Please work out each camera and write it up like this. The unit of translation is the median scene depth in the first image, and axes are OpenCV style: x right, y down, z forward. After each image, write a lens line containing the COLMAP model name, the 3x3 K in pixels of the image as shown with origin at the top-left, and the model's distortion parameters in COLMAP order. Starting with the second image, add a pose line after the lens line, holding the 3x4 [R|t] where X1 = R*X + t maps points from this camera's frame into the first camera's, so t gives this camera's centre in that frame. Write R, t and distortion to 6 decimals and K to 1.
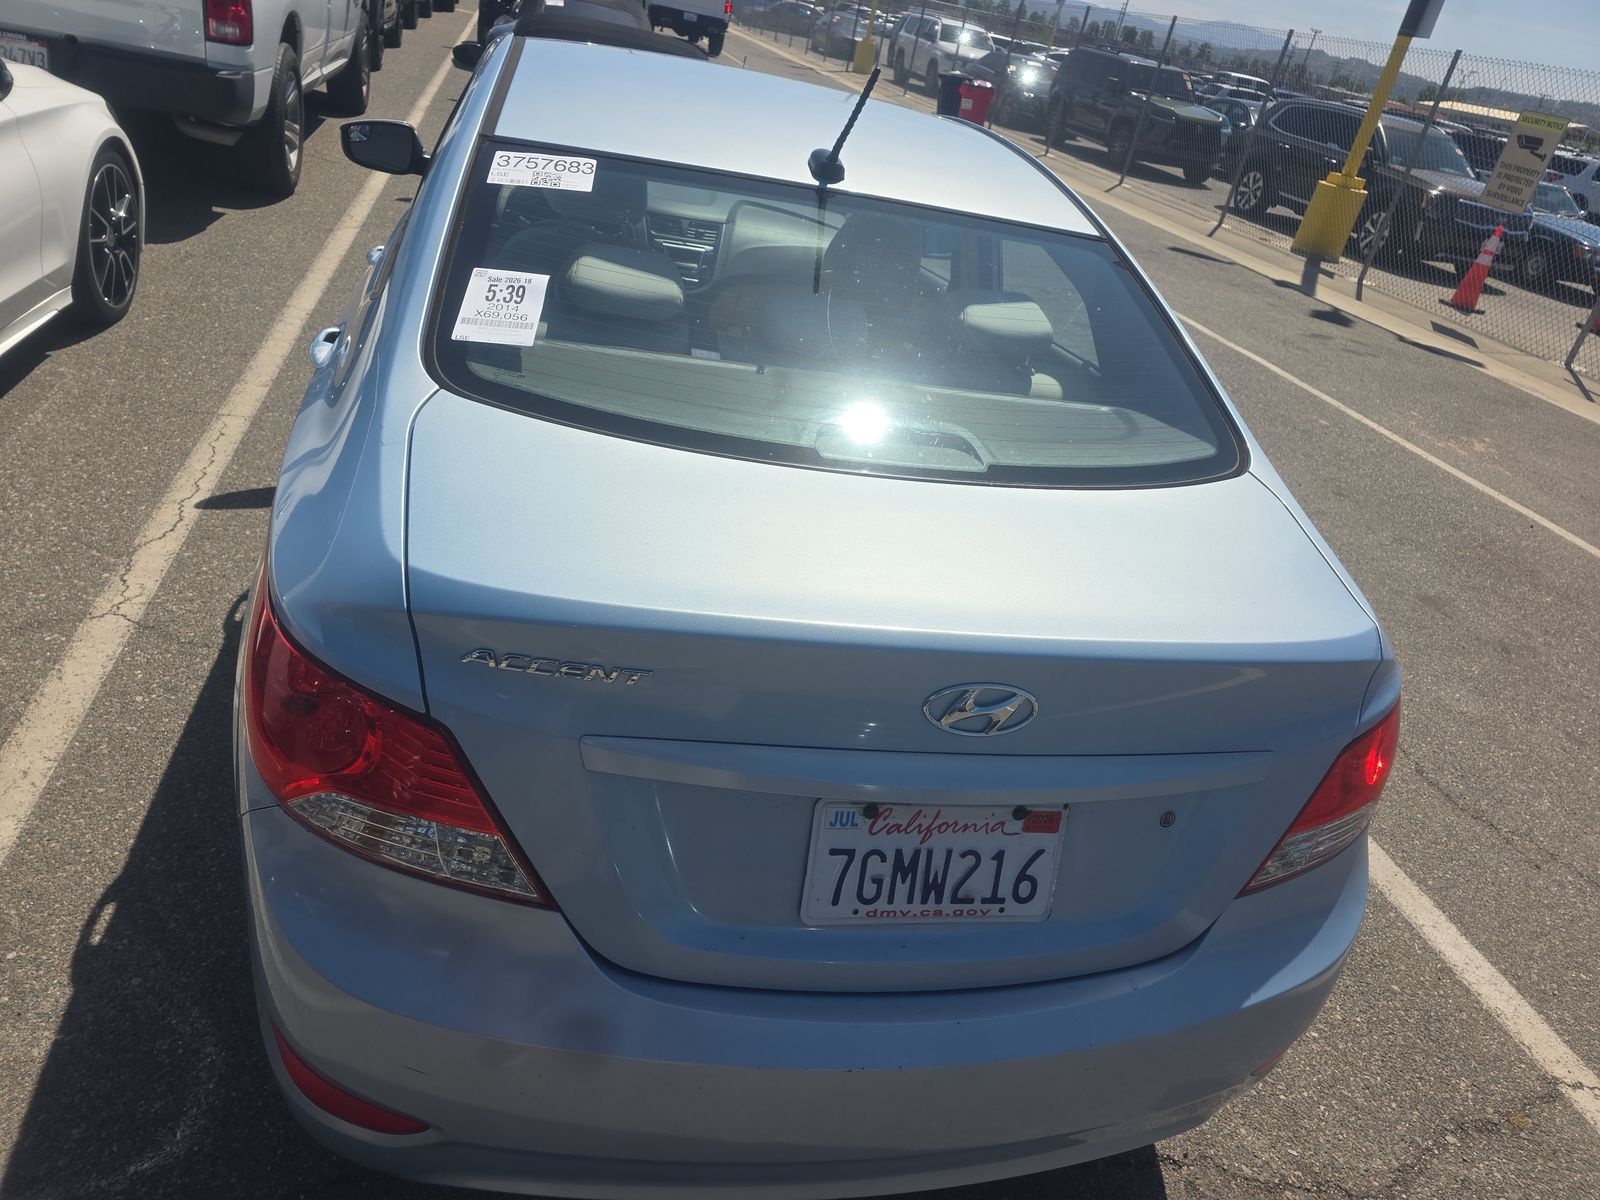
lens RADIAL K [[1088.6, 0, 800.0], [0, 1088.6, 600.0], [0, 0, 1]] dist [0.054621, -0.051261]
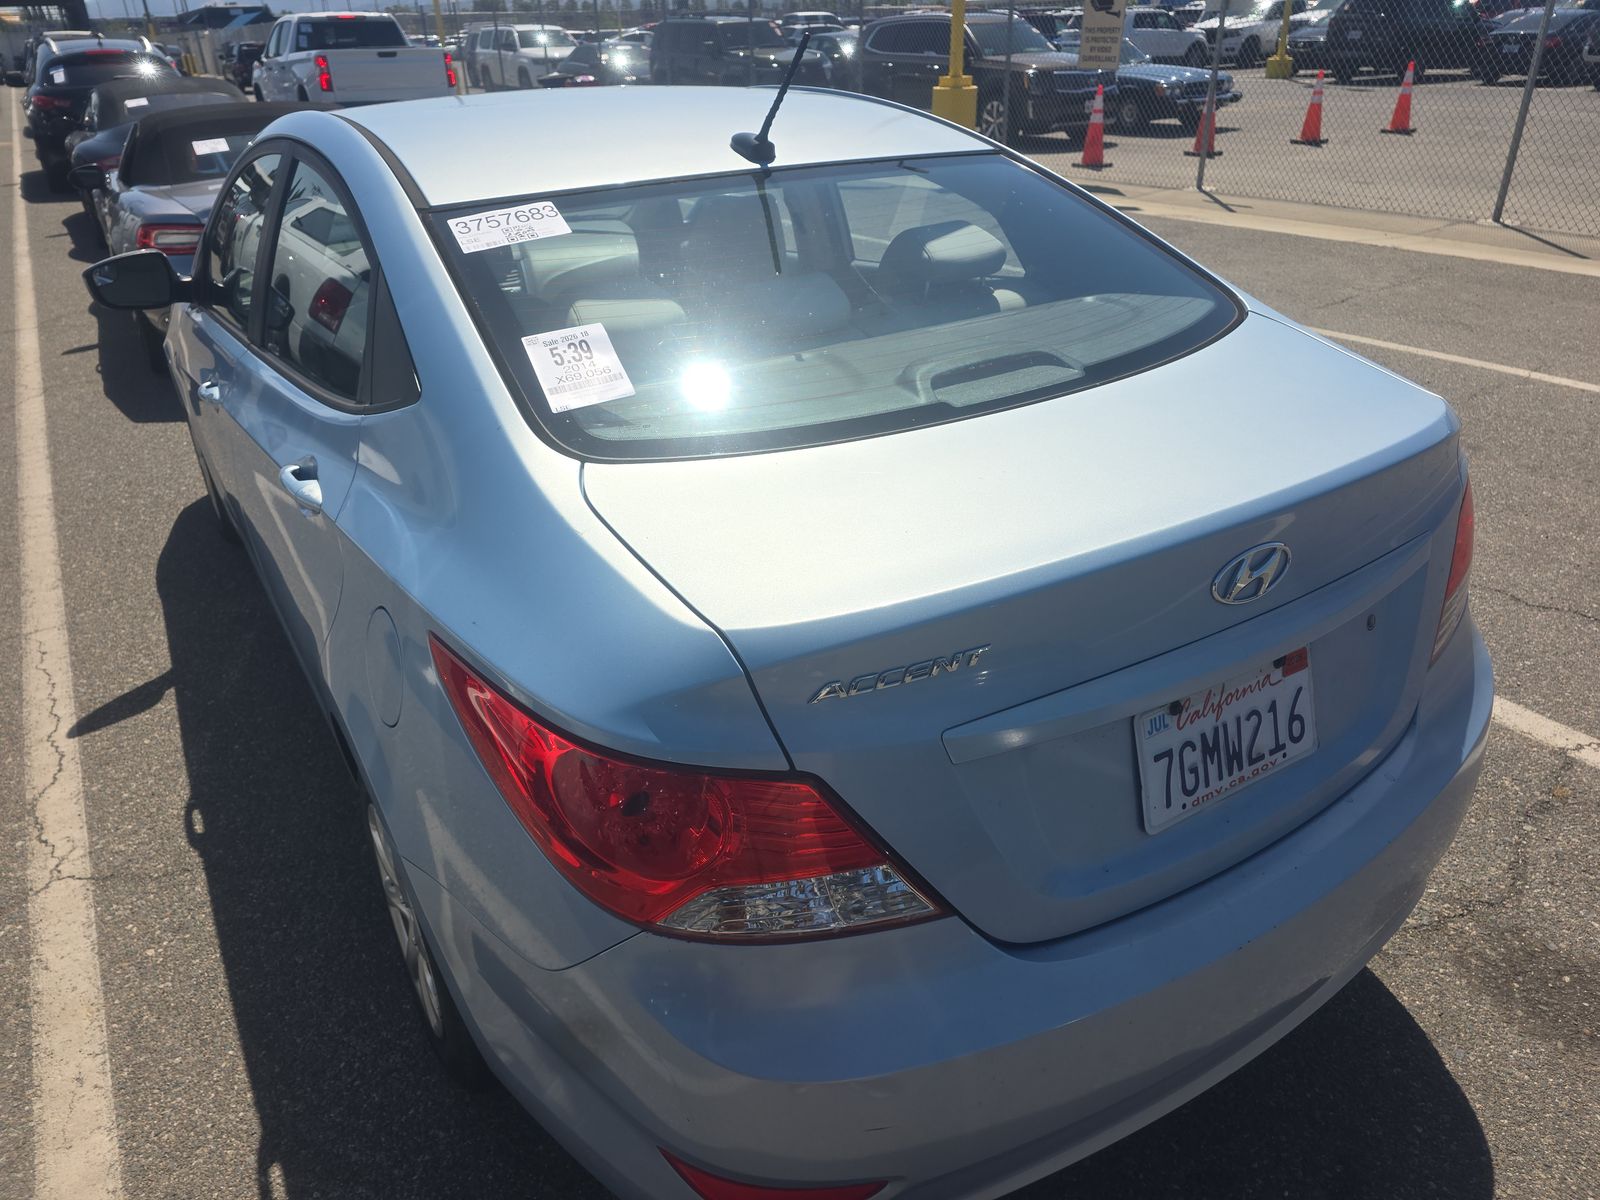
lens RADIAL K [[1088.6, 0, 800.0], [0, 1088.6, 600.0], [0, 0, 1]] dist [0.054621, -0.051261]
pose [[0.915431, -0.344795, 0.207611, -0.211510], [0.343657, 0.938124, 0.042703, -0.032132], [-0.209488, 0.032255, 0.977279, 0.031007]]
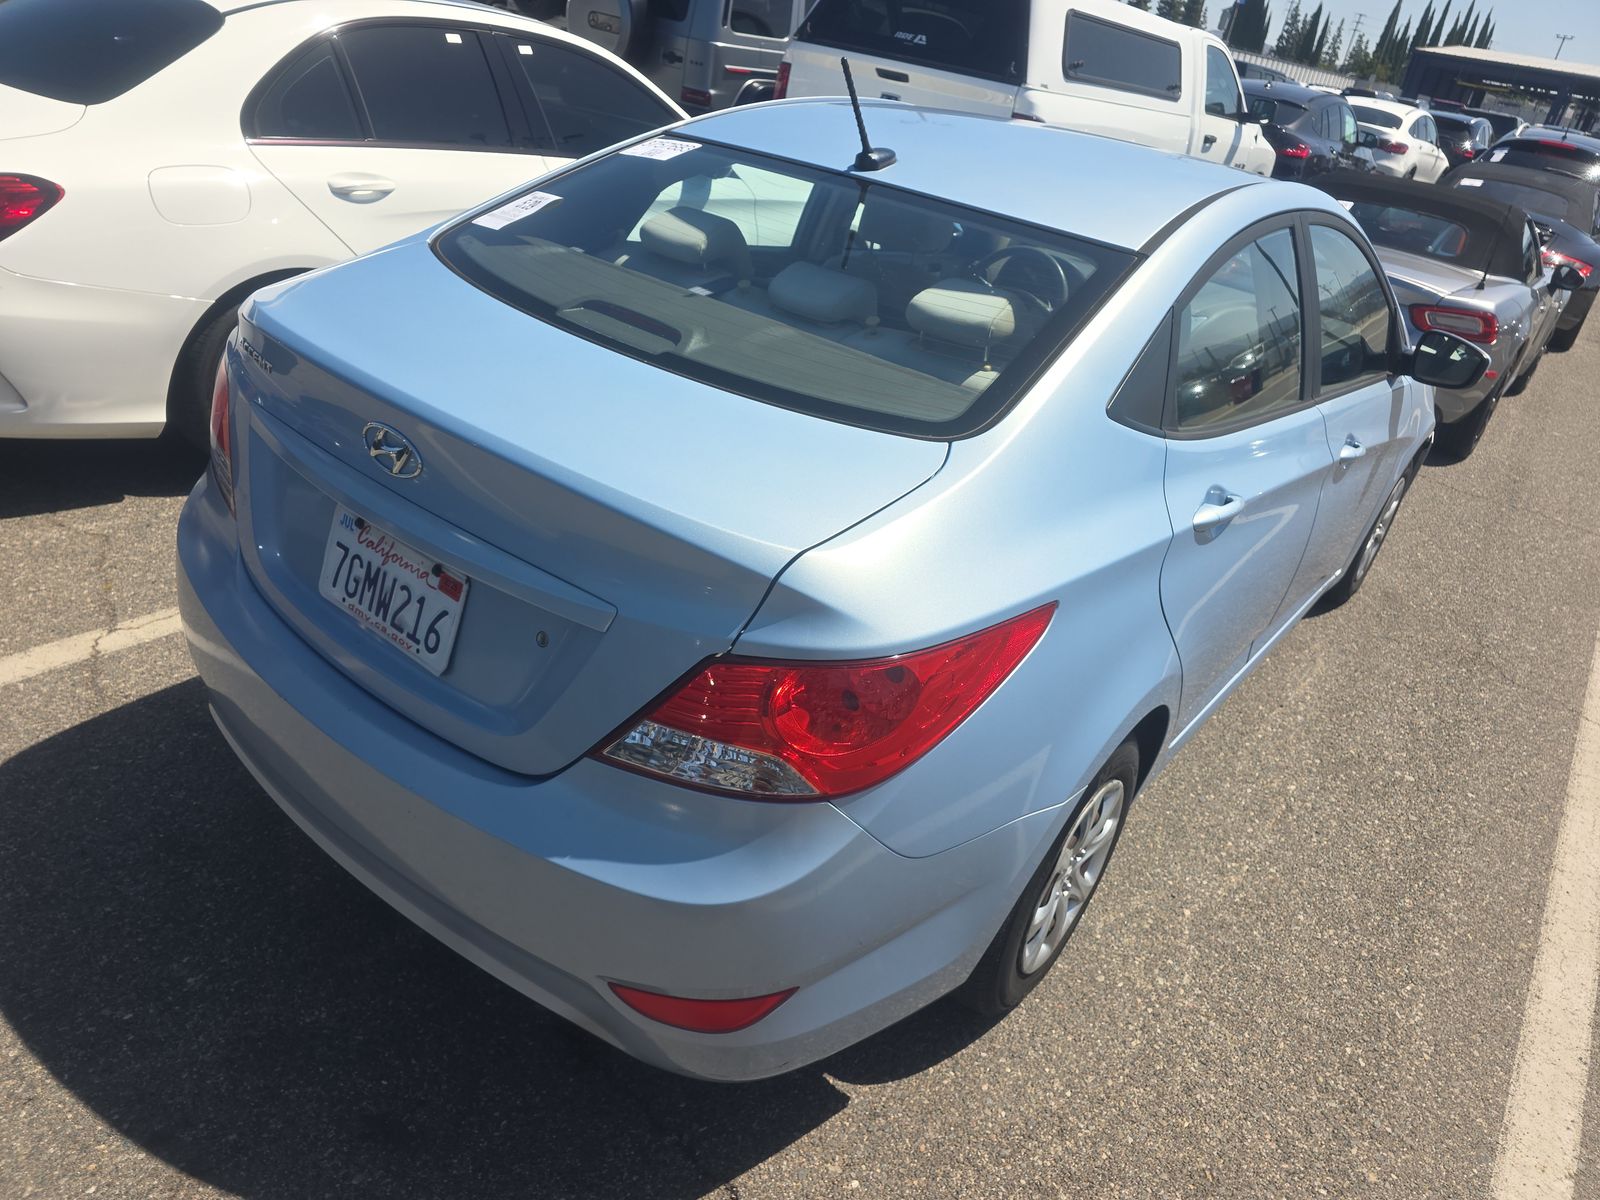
lens RADIAL K [[1088.6, 0, 800.0], [0, 1088.6, 600.0], [0, 0, 1]] dist [0.054621, -0.051261]
pose [[0.646246, 0.276712, -0.711193, 0.668764], [-0.390548, 0.920577, 0.003296, 0.032671], [0.655620, 0.275625, 0.702989, 0.213033]]
